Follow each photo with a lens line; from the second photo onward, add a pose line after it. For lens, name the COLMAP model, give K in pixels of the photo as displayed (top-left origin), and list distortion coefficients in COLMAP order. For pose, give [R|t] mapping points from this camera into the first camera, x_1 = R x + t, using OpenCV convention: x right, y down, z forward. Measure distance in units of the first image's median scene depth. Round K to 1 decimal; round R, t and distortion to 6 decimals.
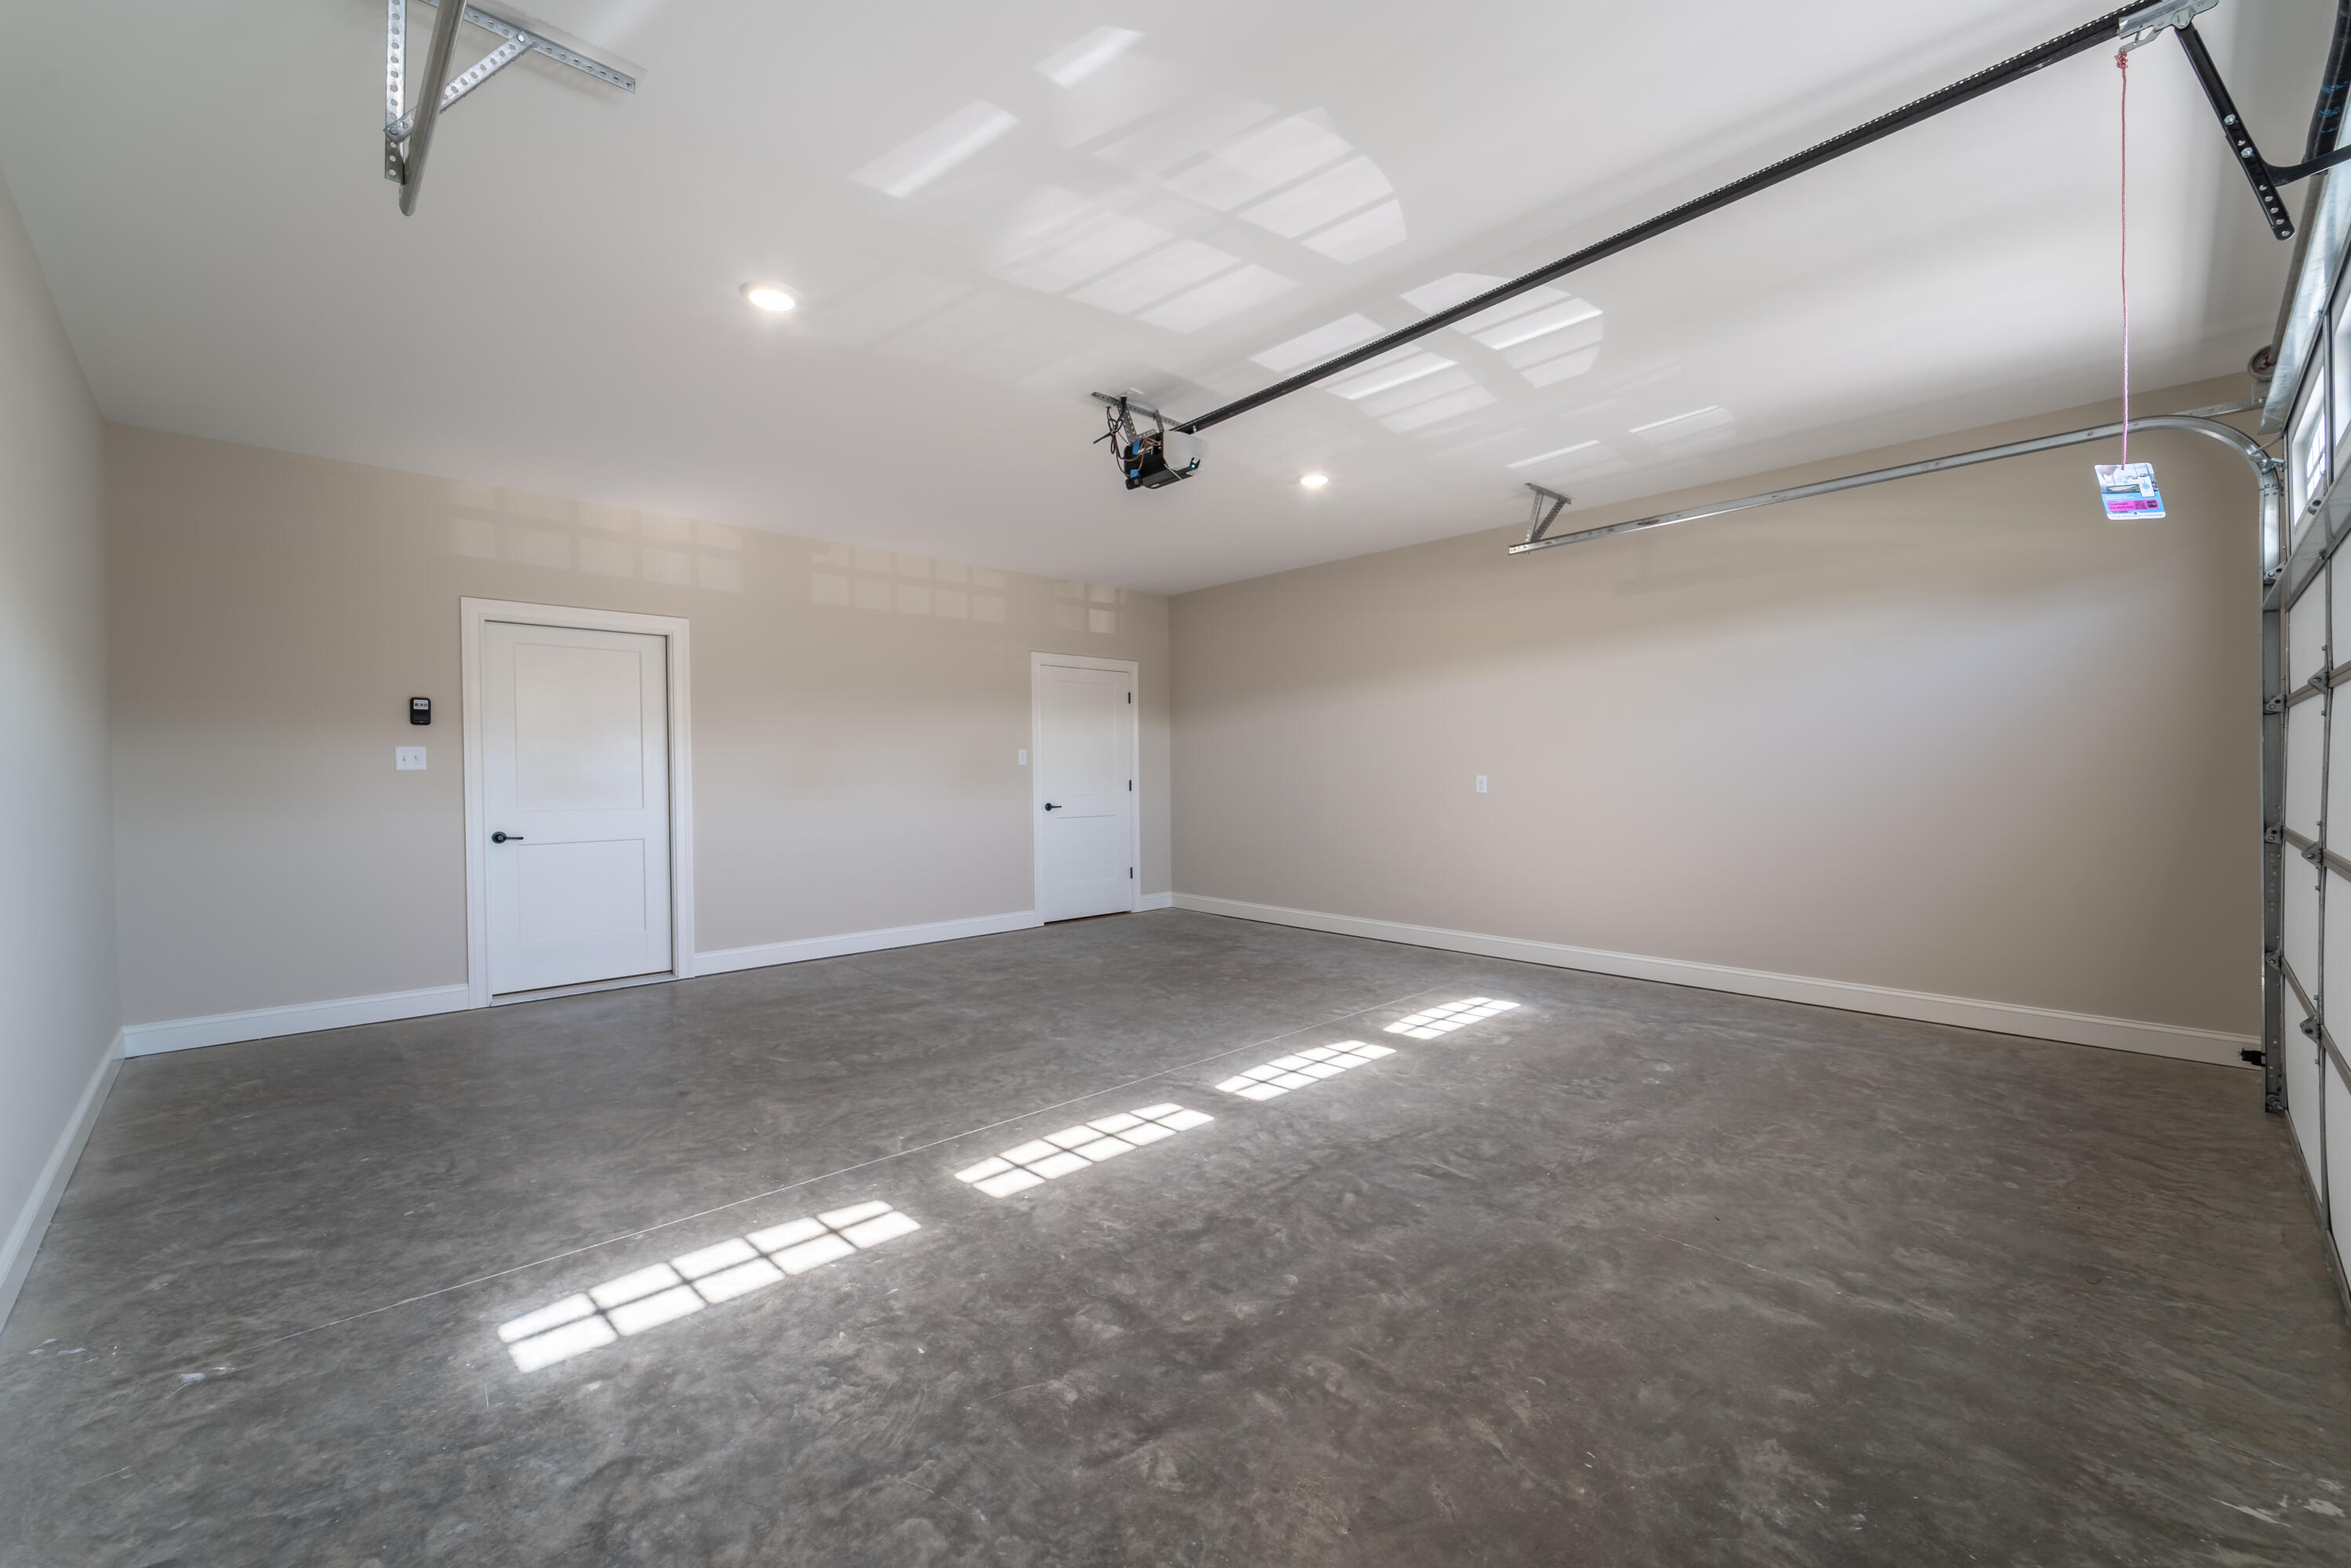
lens RADIAL K [[946.9, 0, 1182.1], [0, 946.9, 781.3], [0, 0, 1]] dist [0.002824, -0.003778]
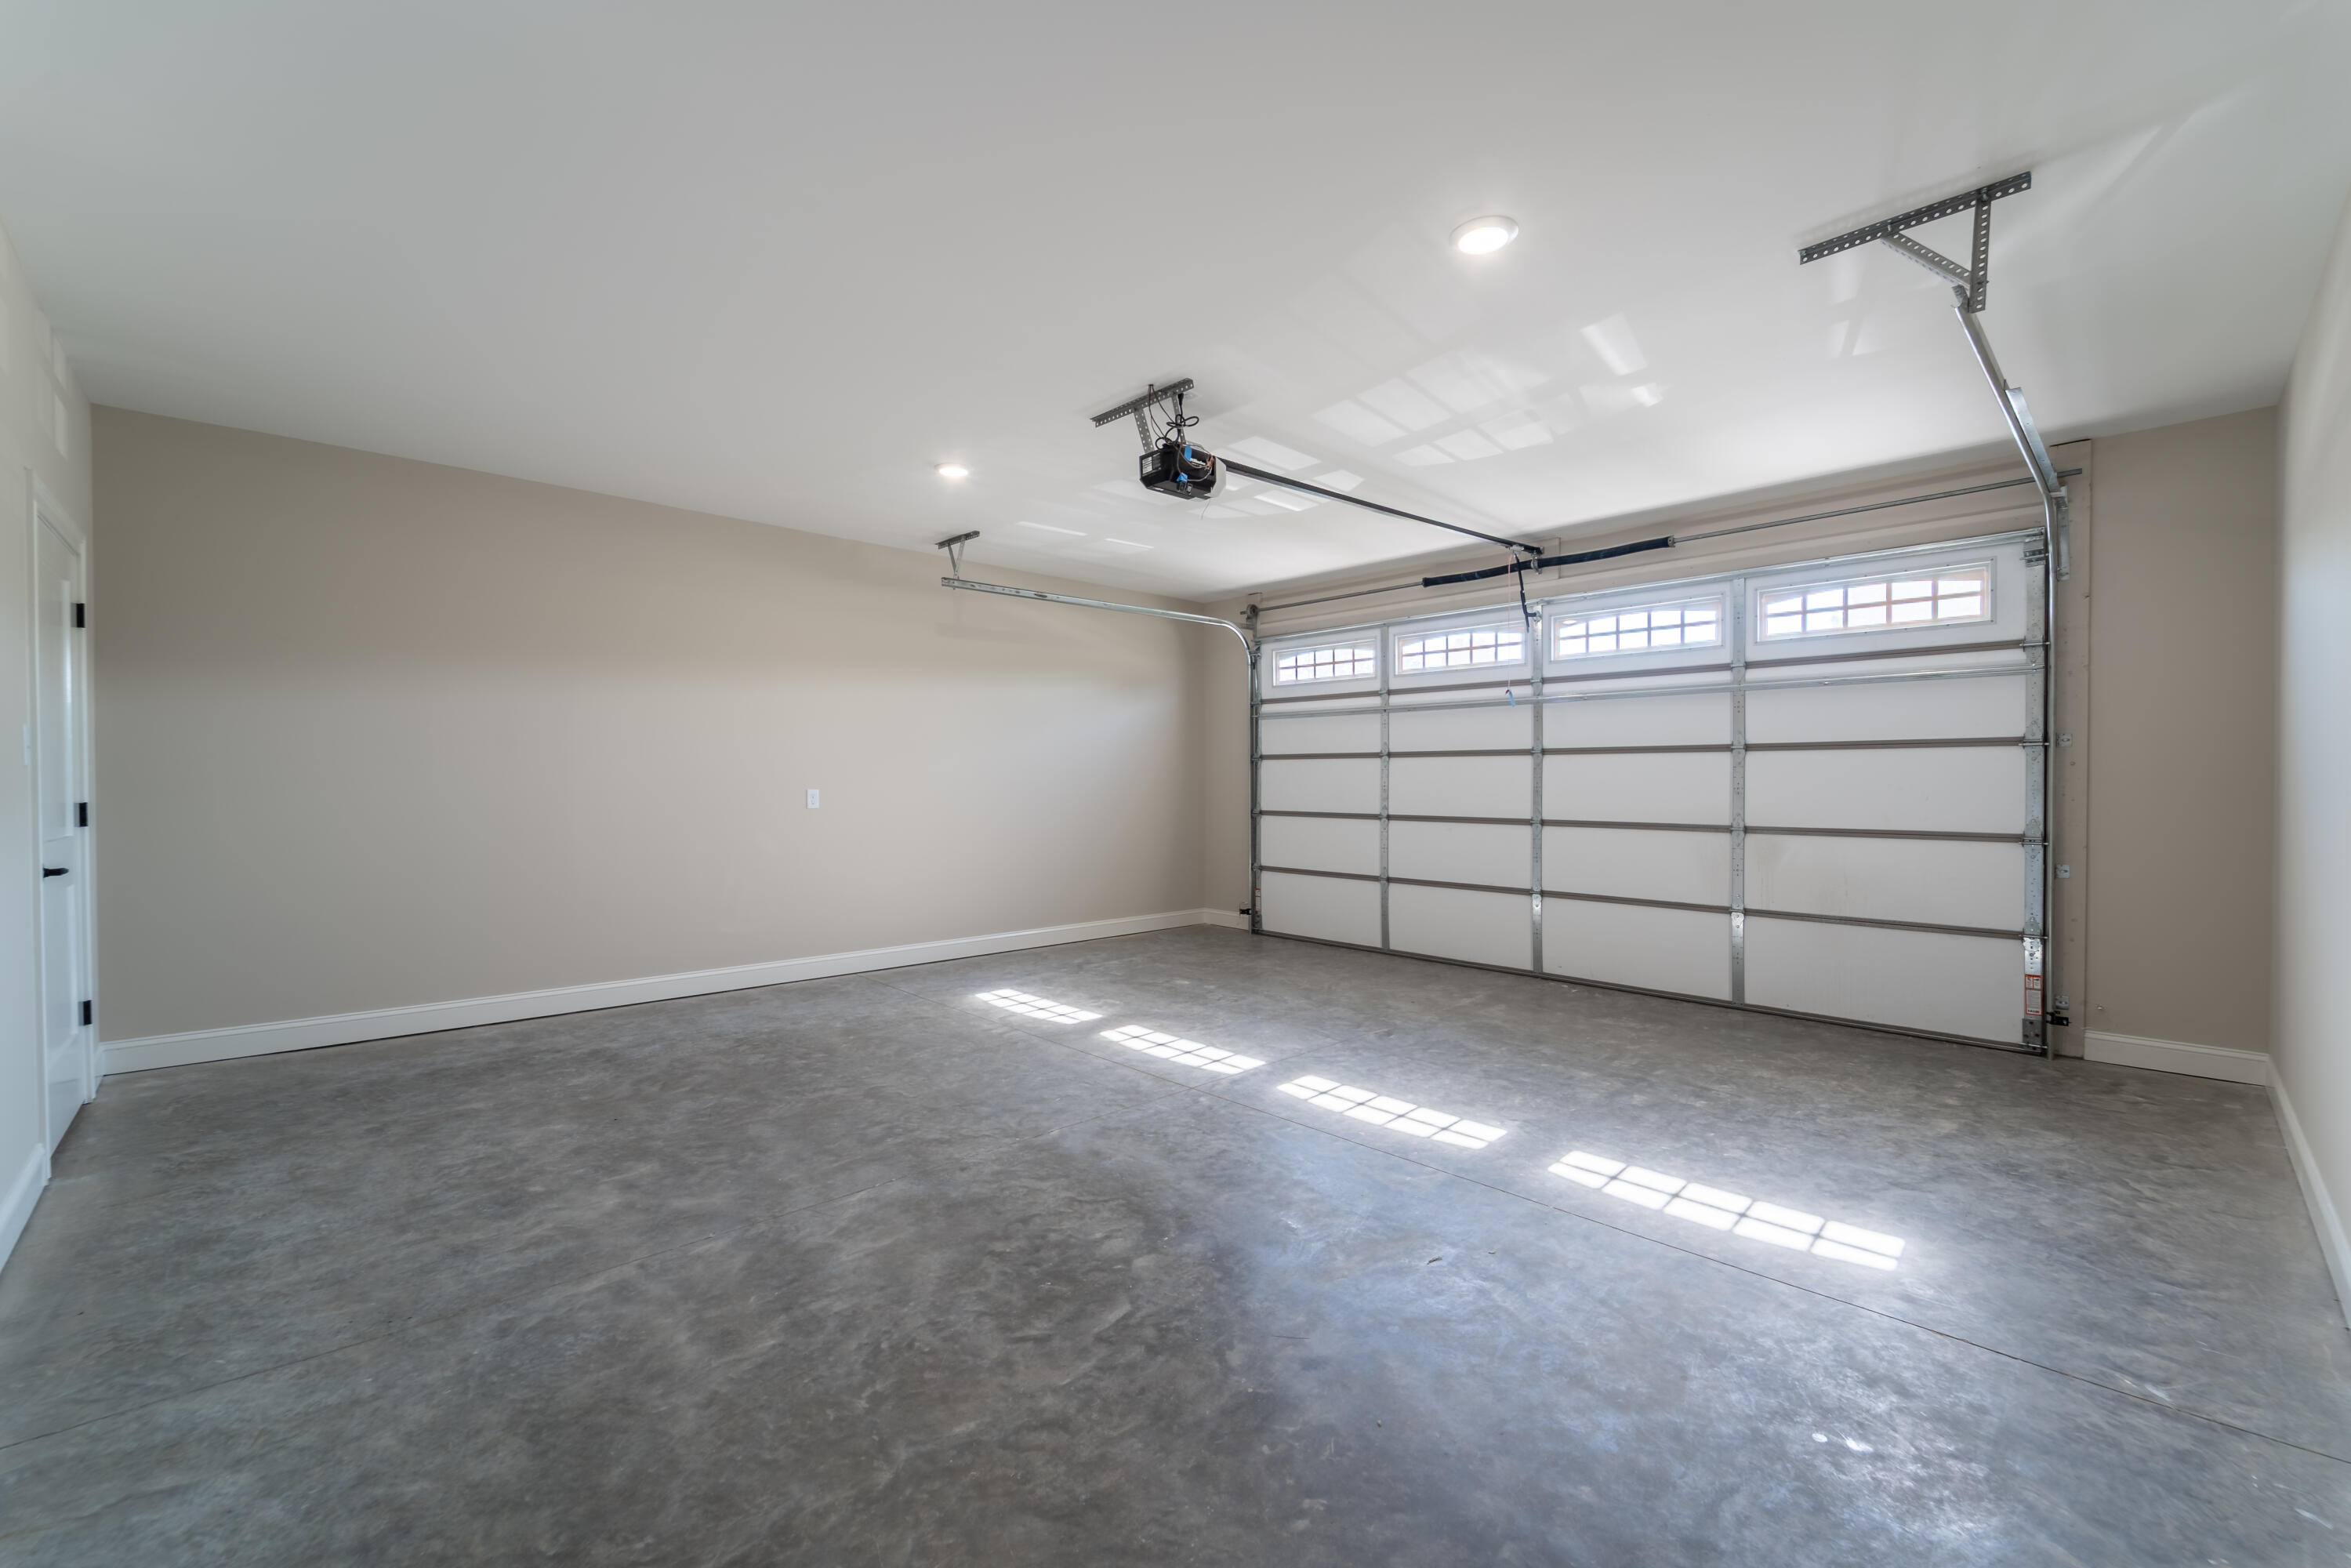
lens RADIAL K [[946.9, 0, 1183.4], [0, 946.9, 784.4], [0, 0, 1]] dist [0.002824, -0.003778]
pose [[0.001496, 0.001655, 0.999998, -1.380137], [0.008104, 0.999966, -0.001667, -0.015453], [-0.999966, 0.008106, 0.001483, 1.363087]]
